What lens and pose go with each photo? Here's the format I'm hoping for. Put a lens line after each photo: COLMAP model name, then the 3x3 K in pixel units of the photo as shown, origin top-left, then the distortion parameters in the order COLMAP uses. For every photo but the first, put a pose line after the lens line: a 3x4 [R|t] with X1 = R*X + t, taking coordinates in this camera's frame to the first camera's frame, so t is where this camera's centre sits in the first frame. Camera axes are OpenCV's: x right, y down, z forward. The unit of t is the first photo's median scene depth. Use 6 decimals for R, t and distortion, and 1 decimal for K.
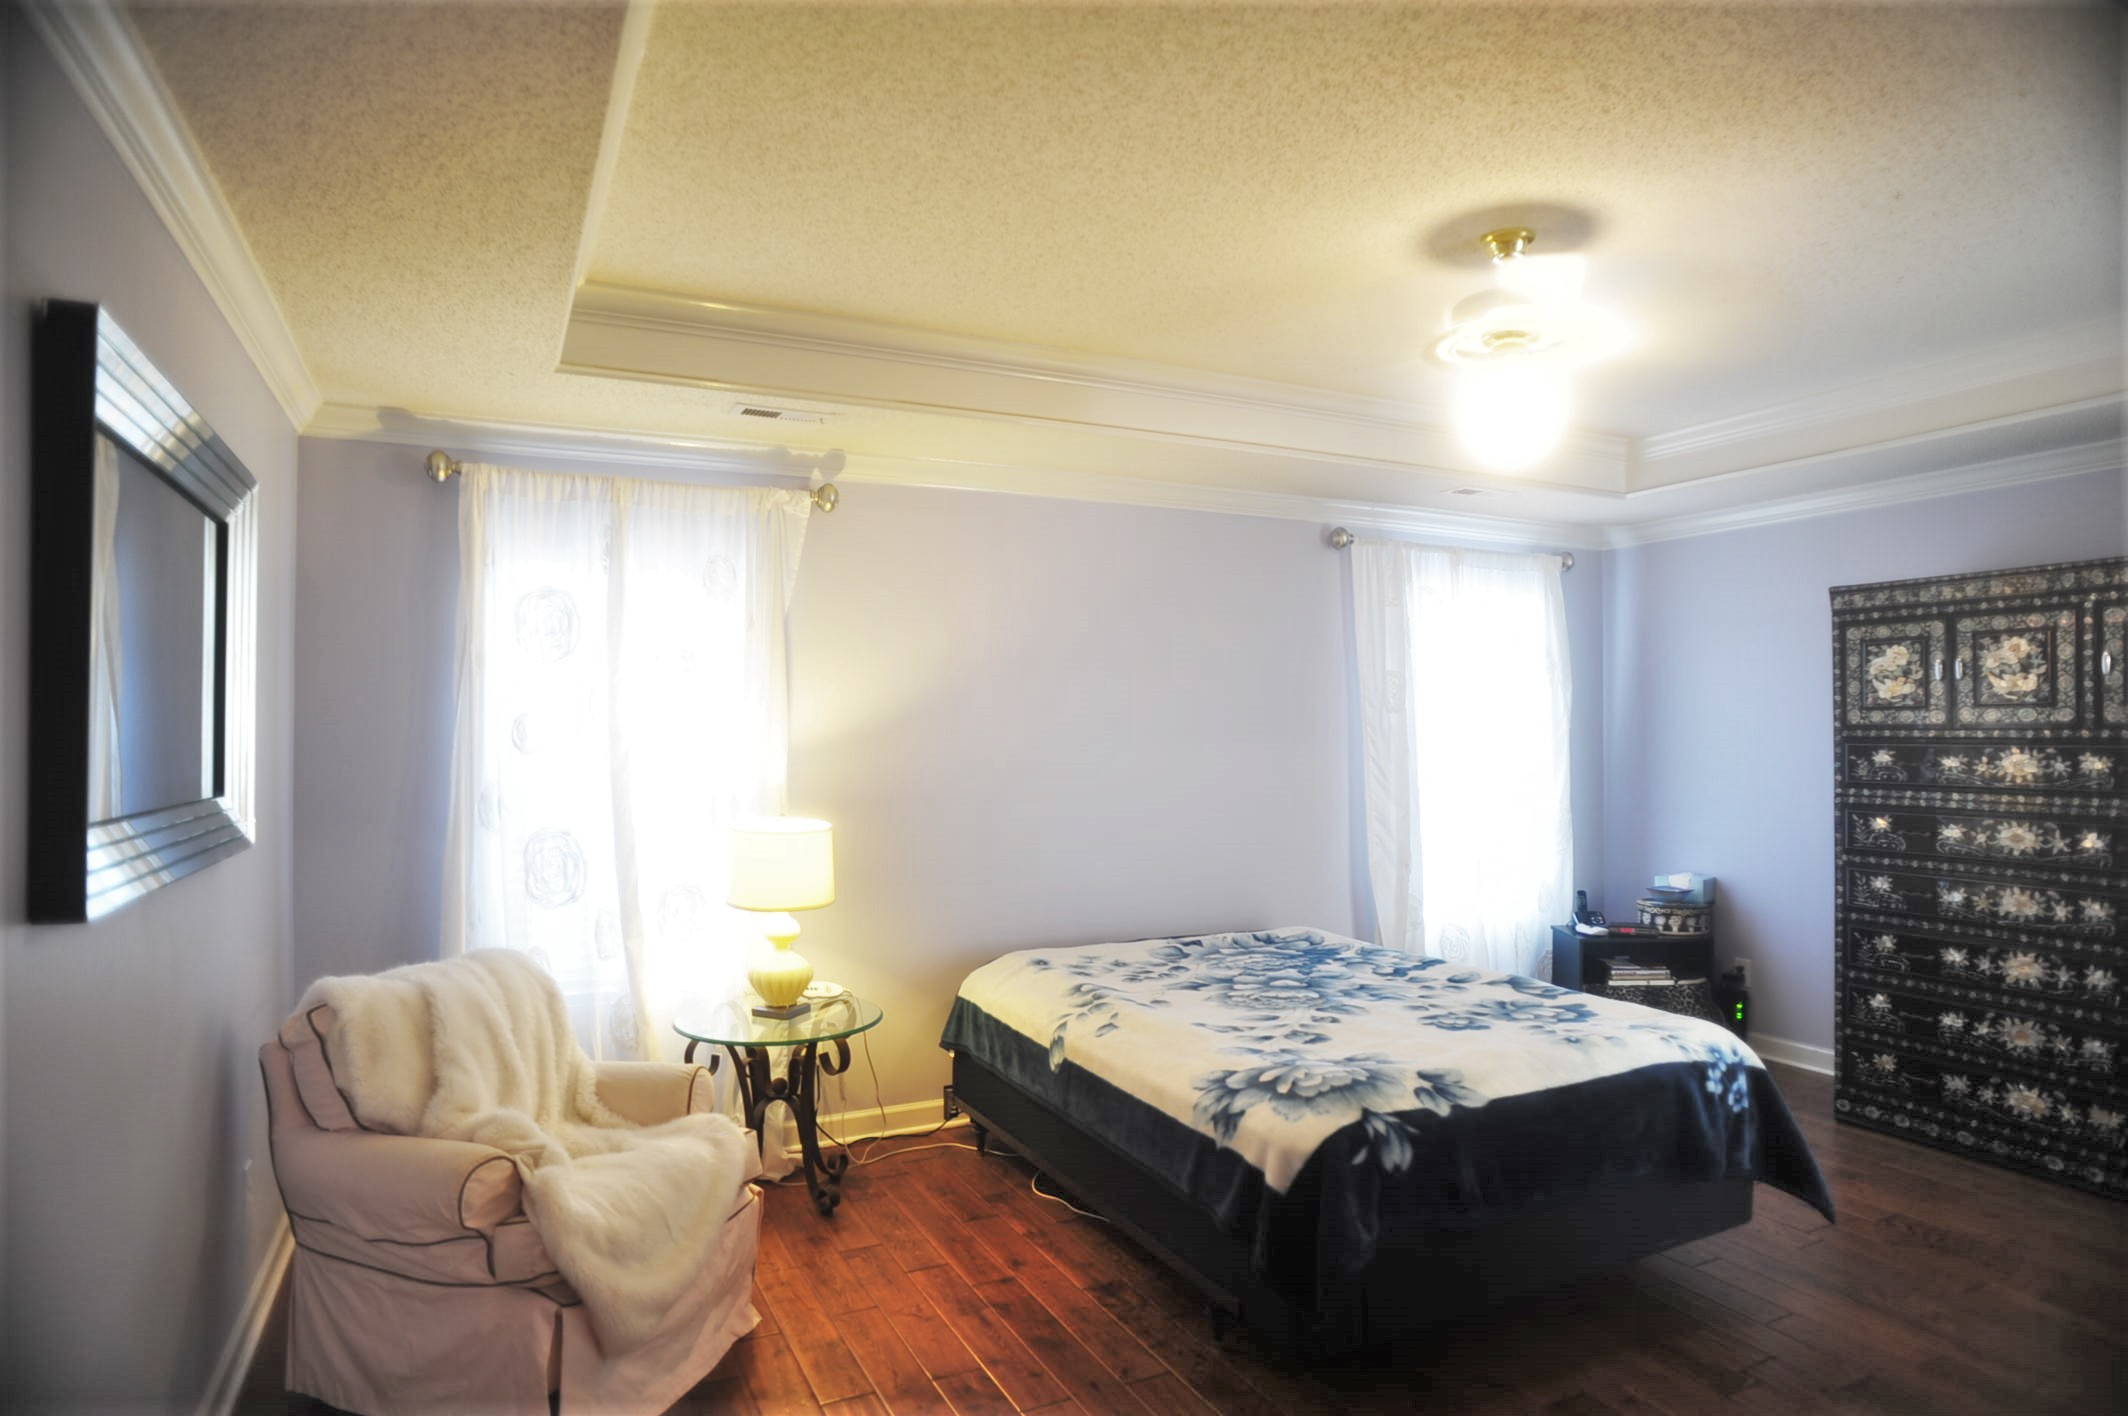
lens RADIAL K [[1224.2, 0, 1066.0], [0, 1224.2, 709.2], [0, 0, 1]] dist [0.002424, 0.000636]
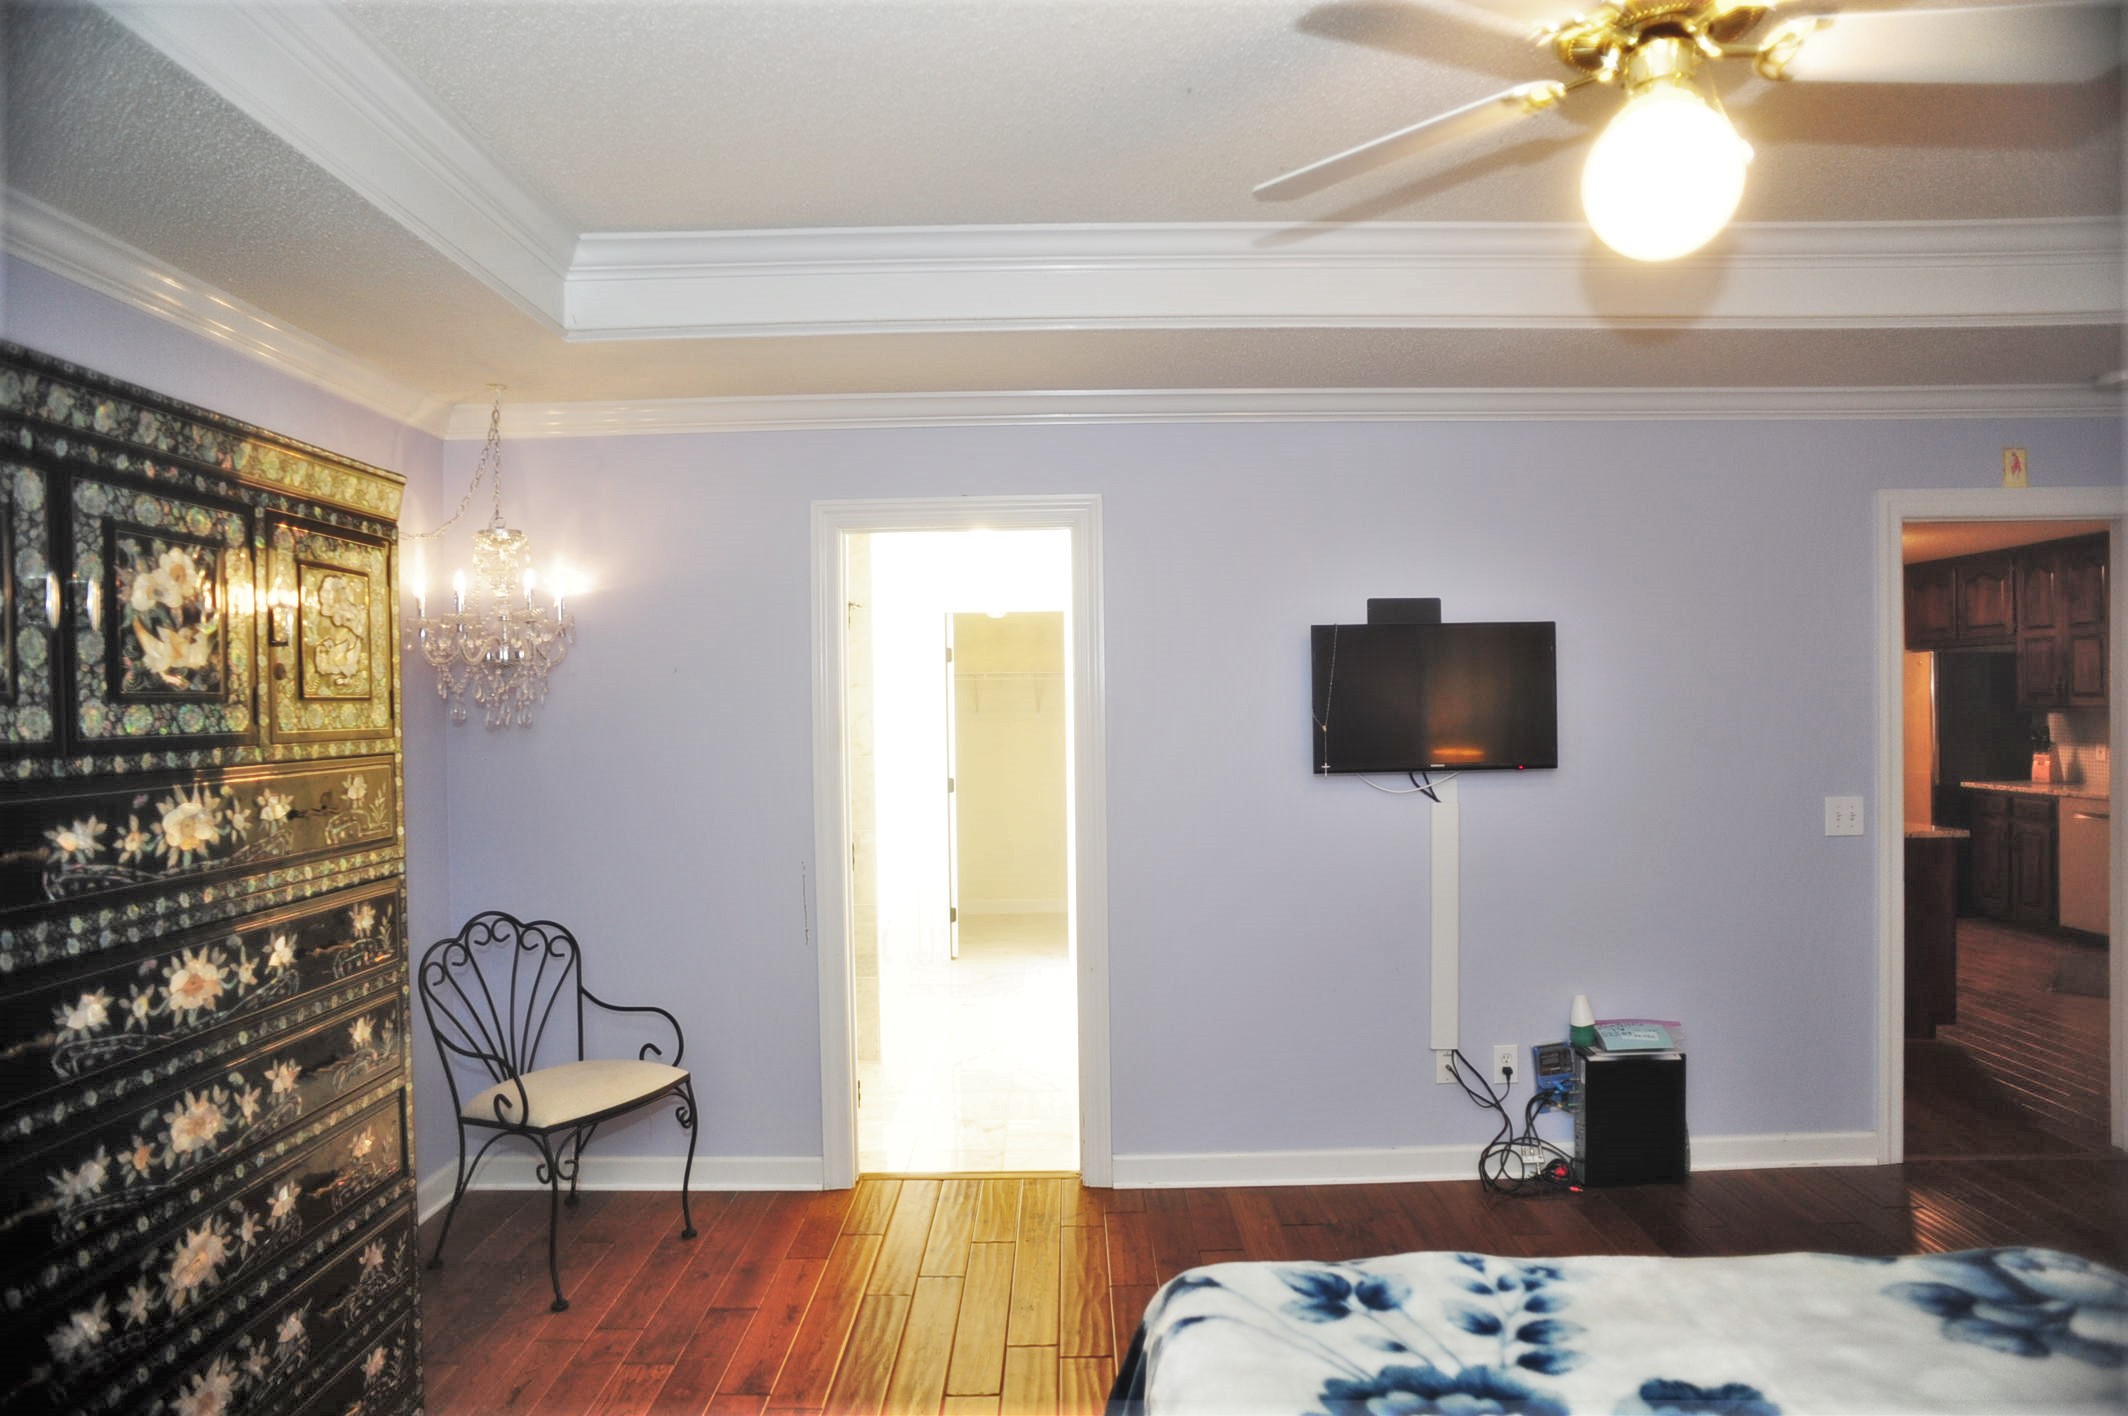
lens RADIAL K [[1224.2, 0, 1065.8], [0, 1224.2, 700.8], [0, 0, 1]] dist [0.002424, 0.000636]
pose [[-0.906875, 0.005245, 0.421367, 0.273812], [-0.003709, 0.999784, -0.020427, 0.005900], [-0.421383, -0.020088, -0.906660, 1.253549]]
